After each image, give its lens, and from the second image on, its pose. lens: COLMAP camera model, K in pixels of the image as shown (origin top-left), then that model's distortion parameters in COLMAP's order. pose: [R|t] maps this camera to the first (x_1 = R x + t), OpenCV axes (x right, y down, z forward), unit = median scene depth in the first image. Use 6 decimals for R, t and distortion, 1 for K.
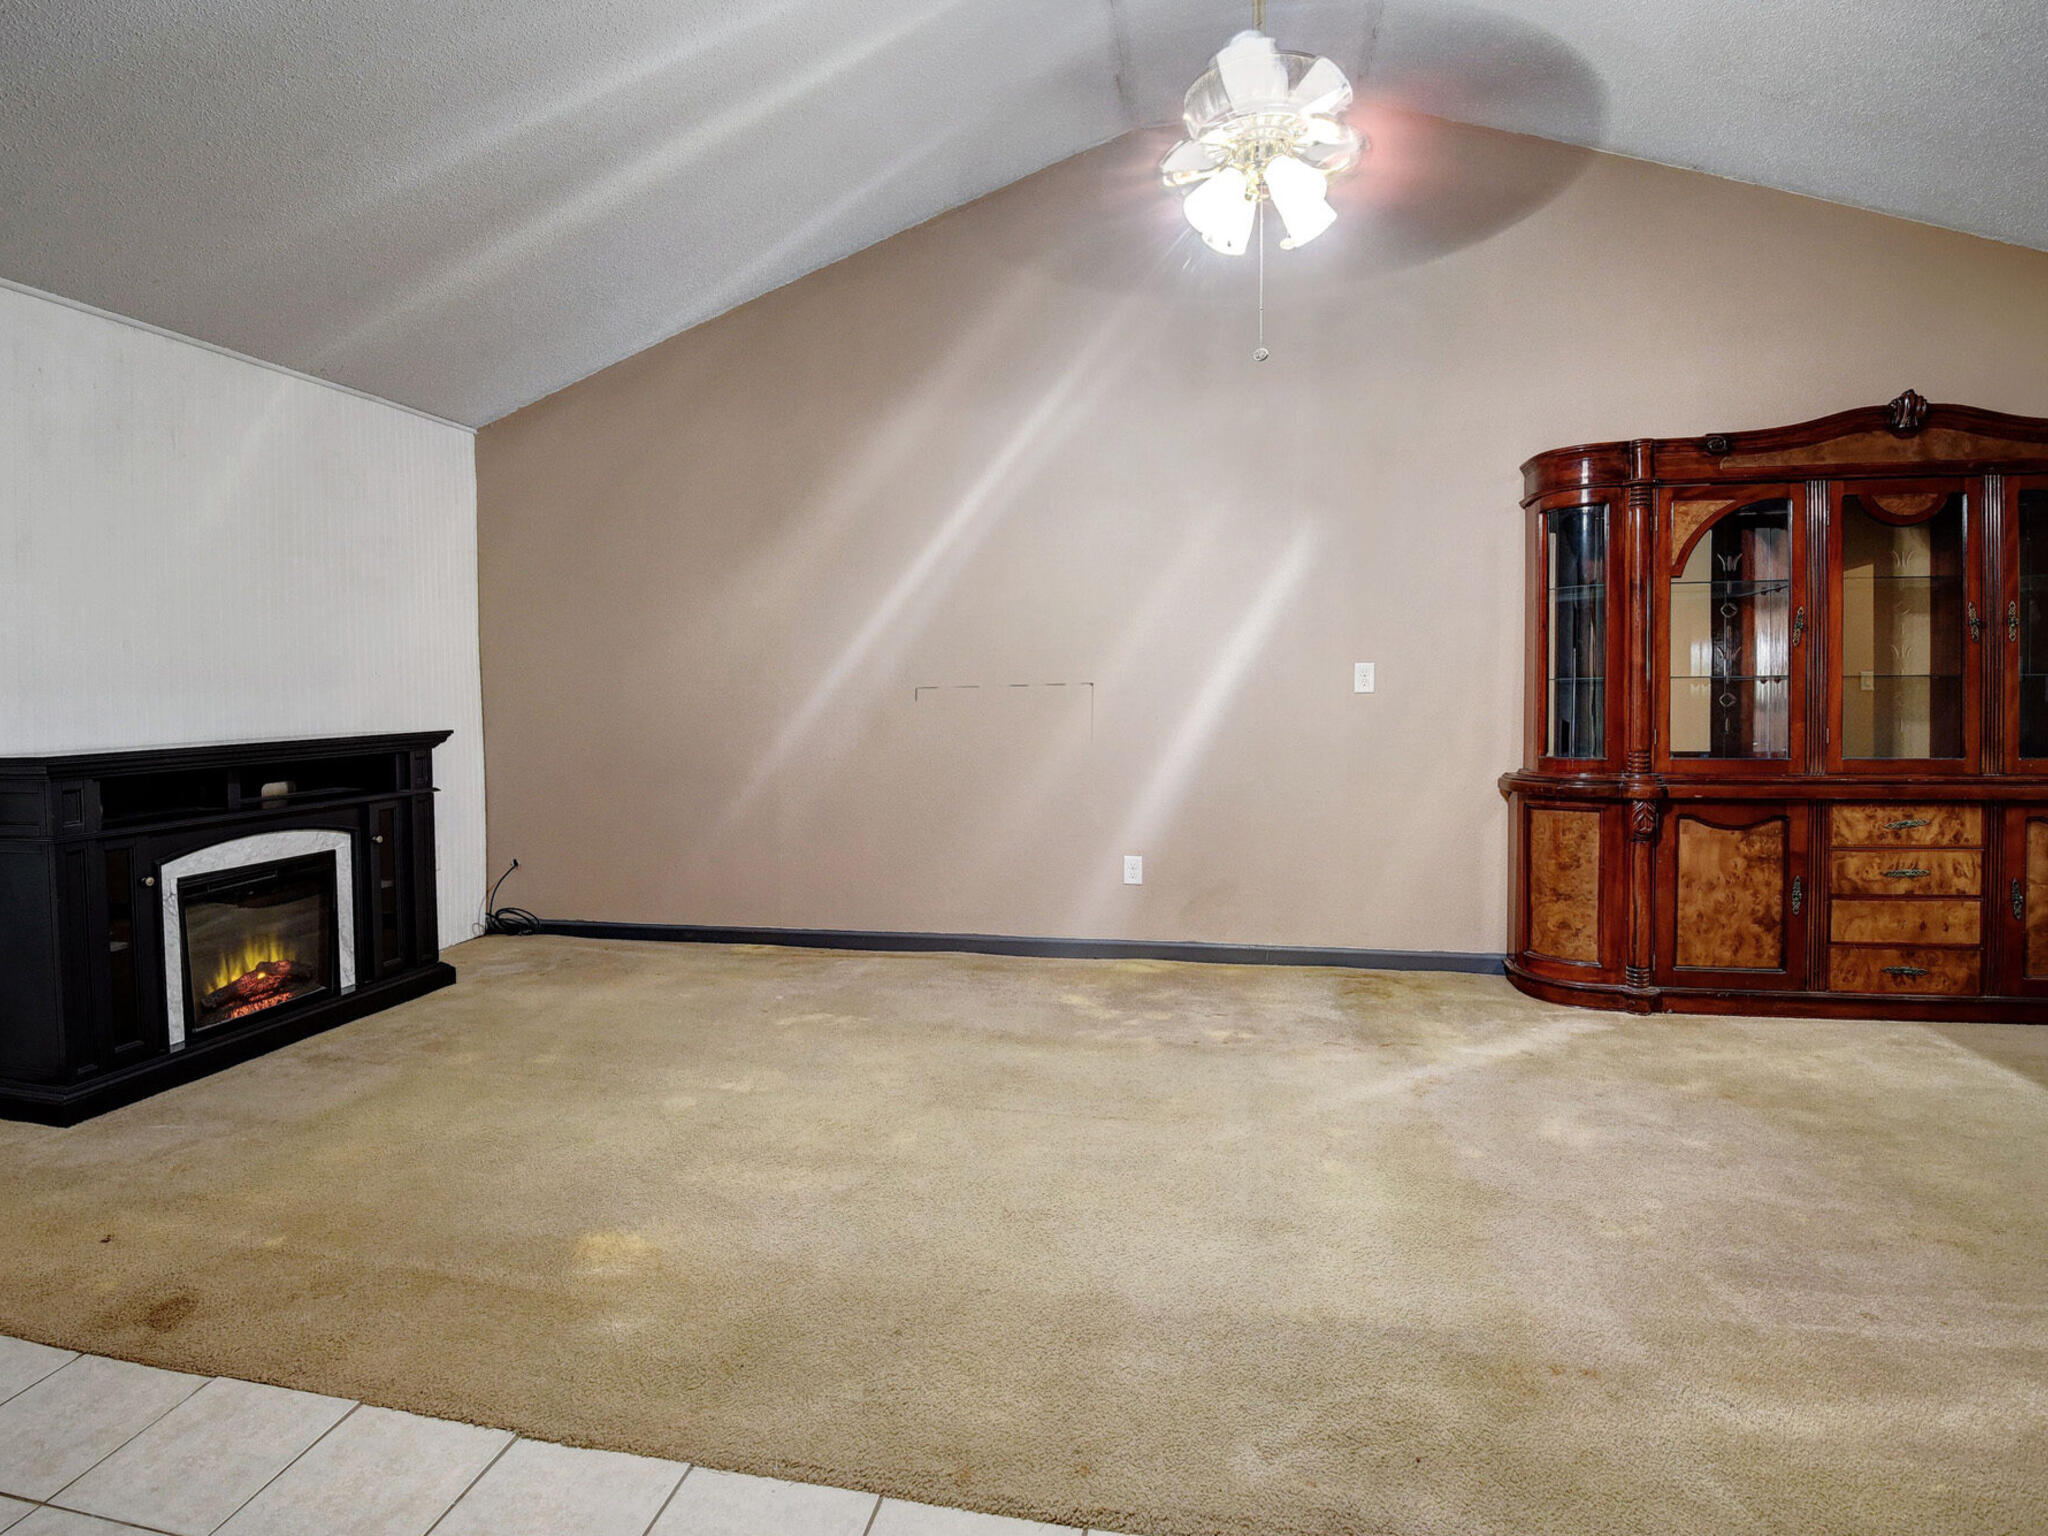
lens RADIAL K [[1148.5, 0, 1025.0], [0, 1148.5, 689.0], [0, 0, 1]] dist [-0.026169, -0.015120]
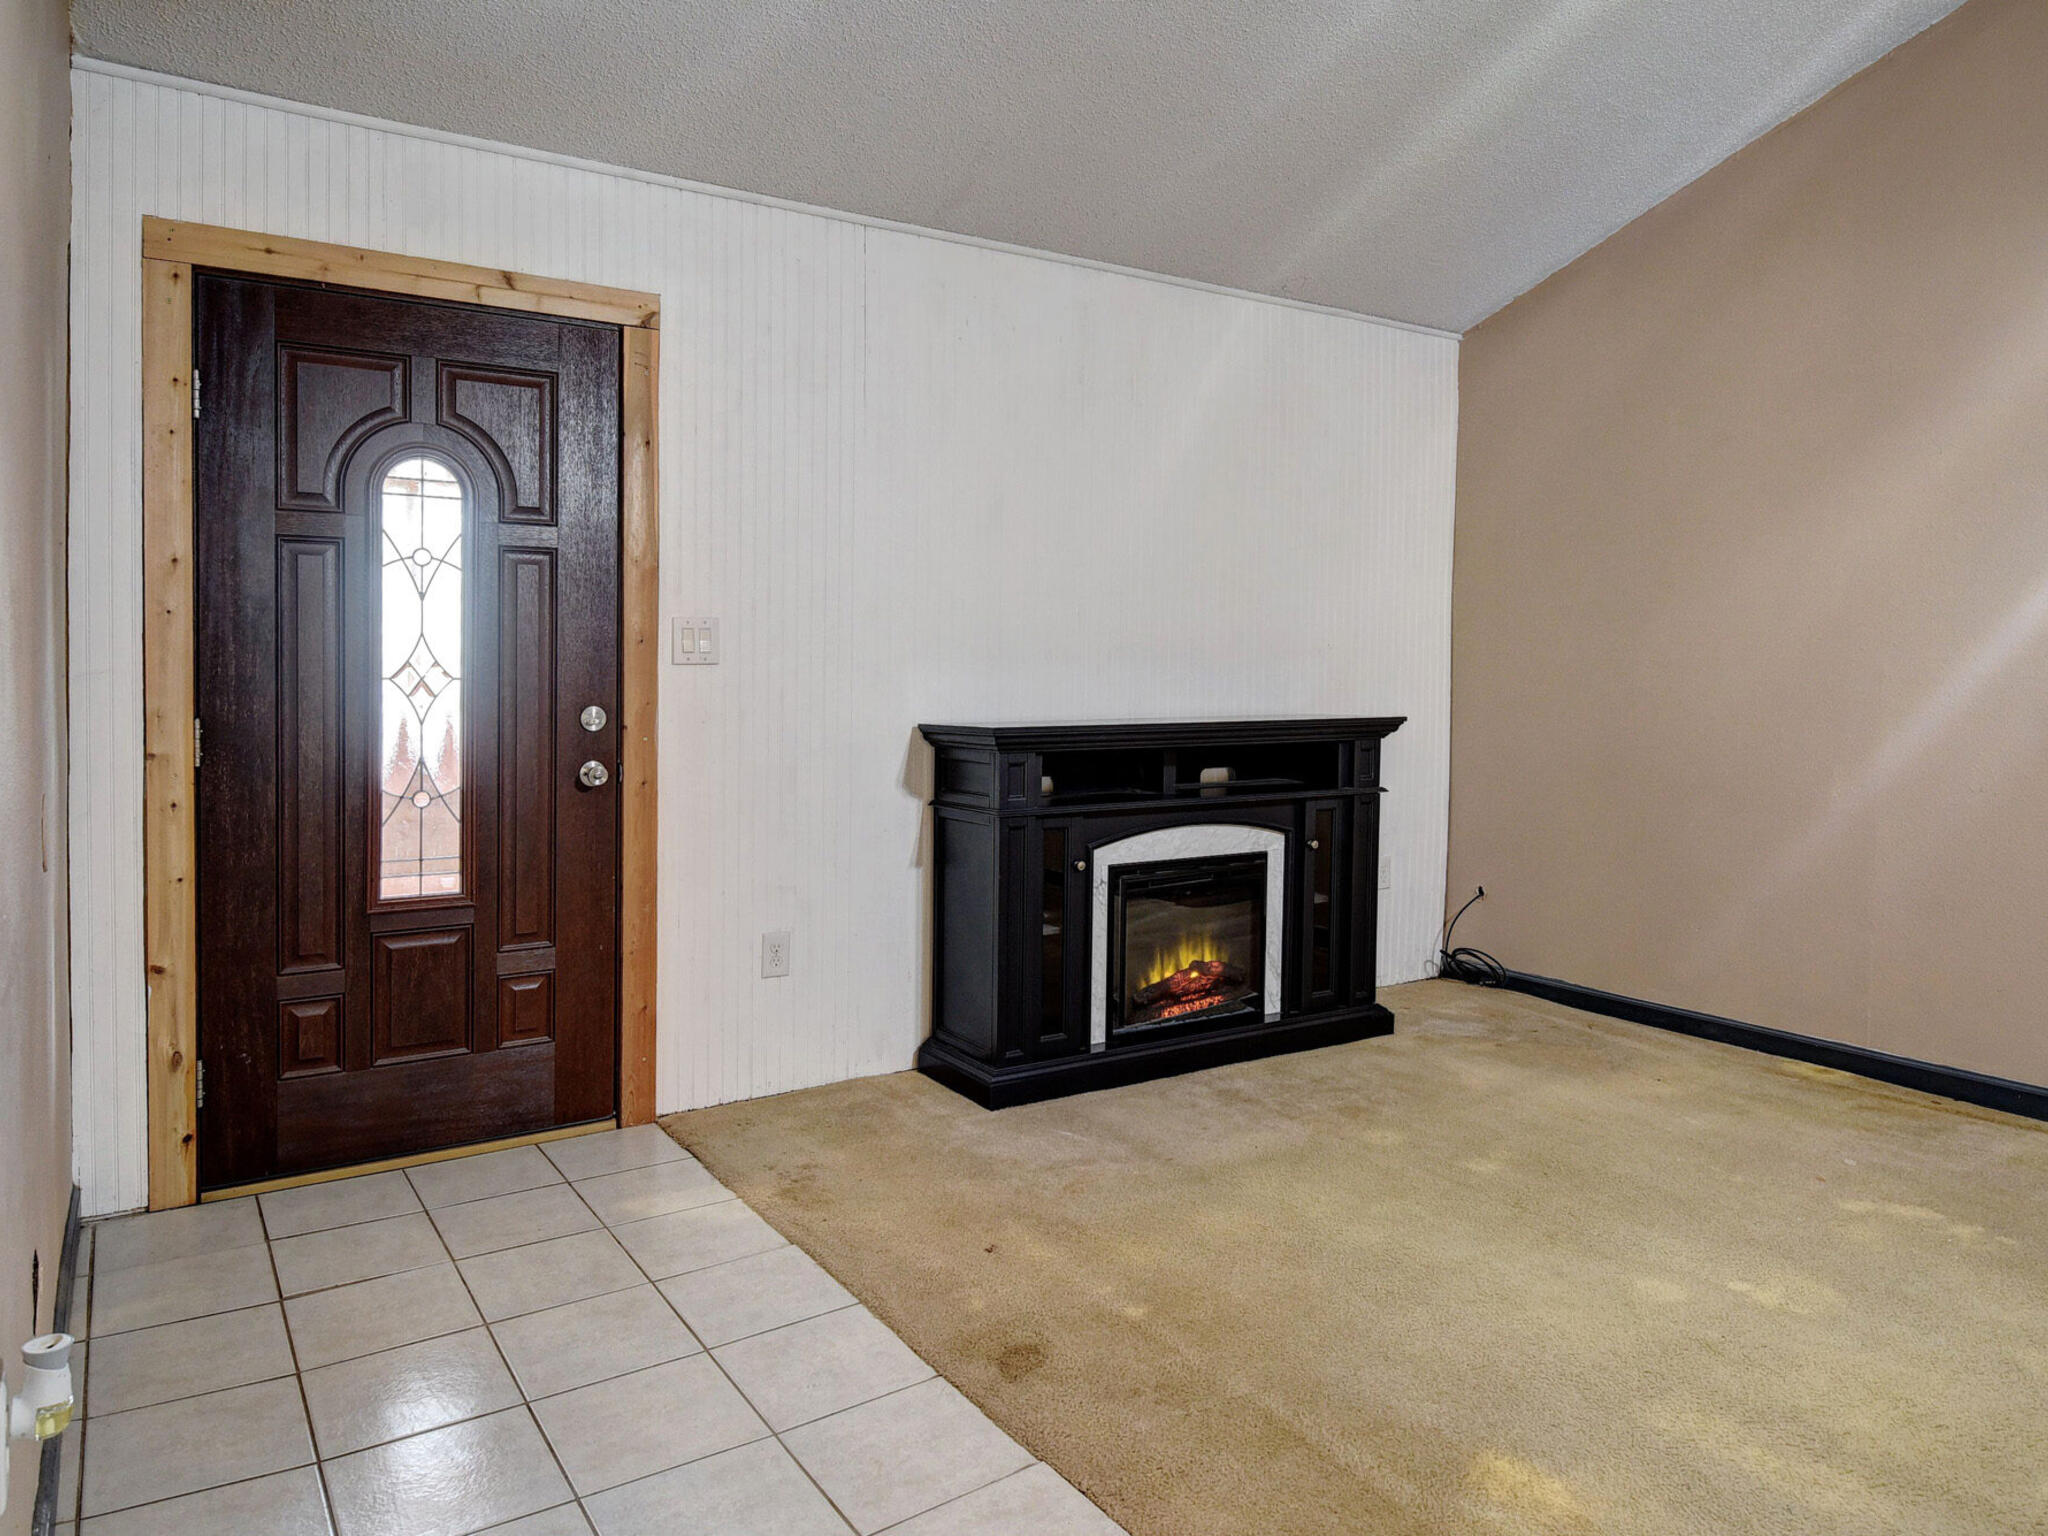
lens RADIAL K [[1370.4, 0, 1019.6], [0, 1370.4, 729.5], [0, 0, 1]] dist [0.005333, -0.023253]
pose [[0.697982, 0.050598, -0.714326, -0.007808], [-0.018769, 0.998451, 0.052384, -0.000232], [0.715870, -0.023156, 0.697850, 0.167673]]
